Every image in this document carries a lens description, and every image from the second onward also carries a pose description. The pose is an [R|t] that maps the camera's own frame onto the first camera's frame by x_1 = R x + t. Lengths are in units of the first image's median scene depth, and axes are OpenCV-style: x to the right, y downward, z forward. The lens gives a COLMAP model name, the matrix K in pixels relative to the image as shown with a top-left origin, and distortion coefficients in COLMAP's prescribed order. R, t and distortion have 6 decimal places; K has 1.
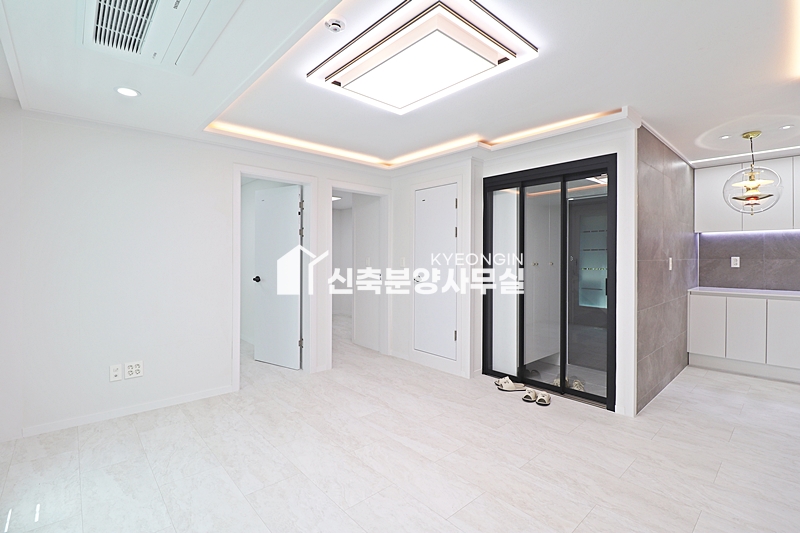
lens RADIAL K [[369.8, 0, 400.7], [0, 369.8, 257.1], [0, 0, 1]] dist [-0.005068, -0.009808]
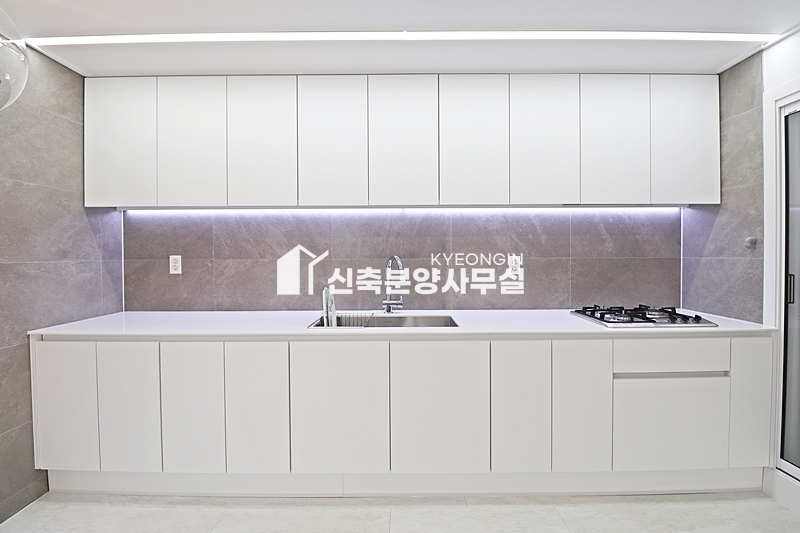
lens RADIAL K [[369.8, 0, 400.0], [0, 369.8, 258.2], [0, 0, 1]] dist [-0.005068, -0.009808]
pose [[0.667720, -0.007930, 0.744370, 0.998765], [0.005393, 0.999969, 0.005816, 0.002907], [-0.744393, 0.000131, 0.667742, 0.503589]]
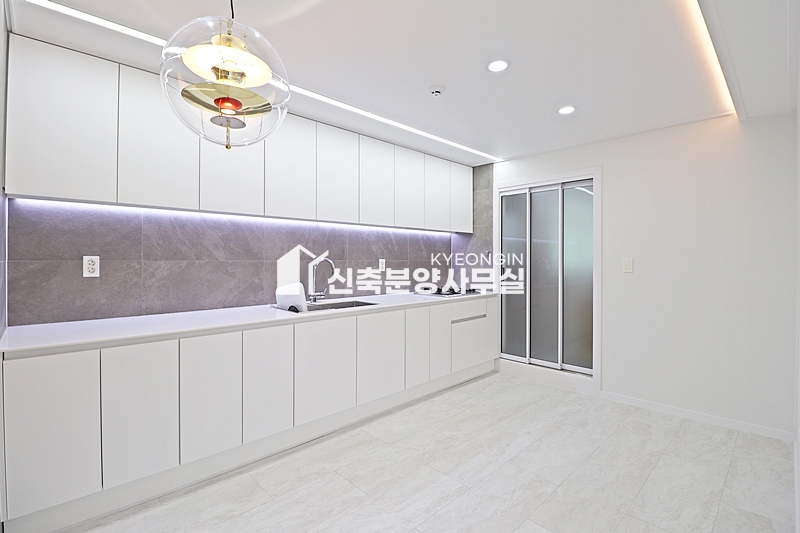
lens RADIAL K [[369.8, 0, 397.6], [0, 369.8, 259.0], [0, 0, 1]] dist [-0.005068, -0.009808]
pose [[-0.034937, 0.003163, 0.999384, 0.562120], [0.001315, 0.999994, -0.003119, 0.007543], [-0.999389, 0.001205, -0.034941, 0.835350]]
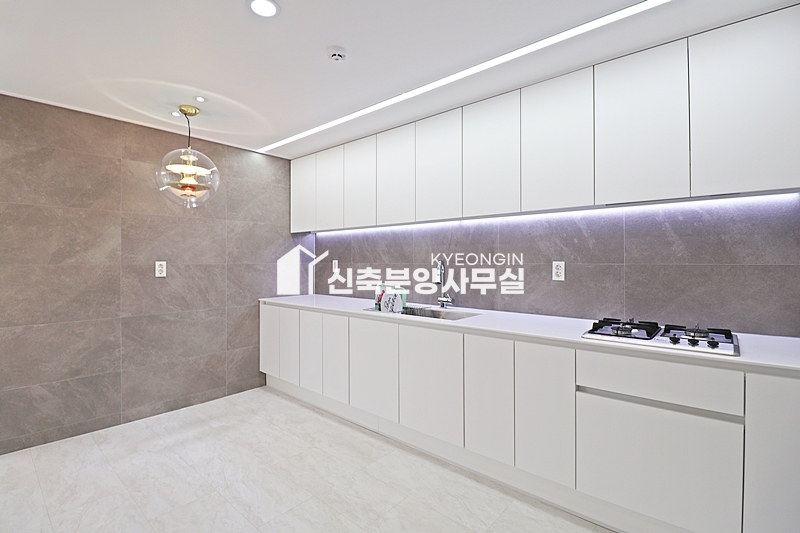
lens RADIAL K [[369.8, 0, 400.9], [0, 369.8, 259.6], [0, 0, 1]] dist [-0.005068, -0.009808]
pose [[0.991371, 0.003817, 0.131034, 1.318173], [-0.002439, 0.999940, -0.010681, 0.009118], [-0.131067, 0.010269, 0.991320, 0.133285]]
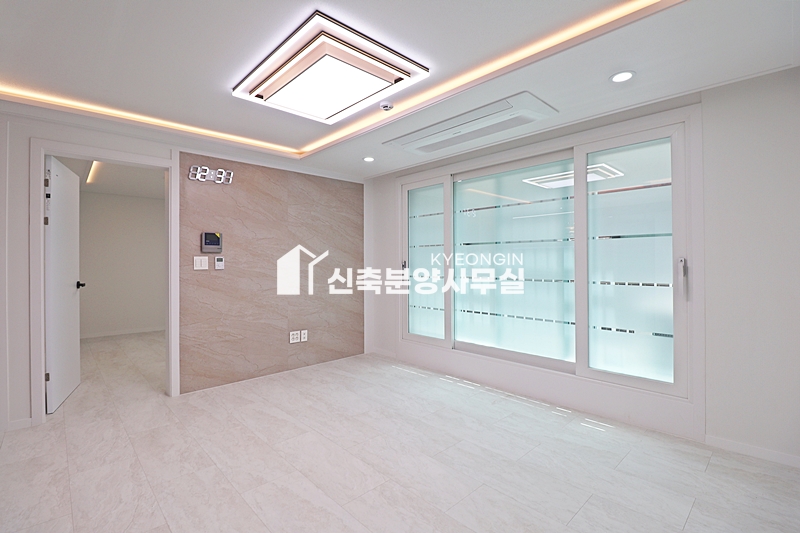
lens RADIAL K [[369.8, 0, 401.7], [0, 369.8, 263.0], [0, 0, 1]] dist [-0.005068, -0.009808]
pose [[-0.999684, 0.001835, -0.025087, -0.107194], [0.001706, 0.999985, 0.005164, 0.017063], [0.025097, 0.005119, -0.999672, 1.371513]]
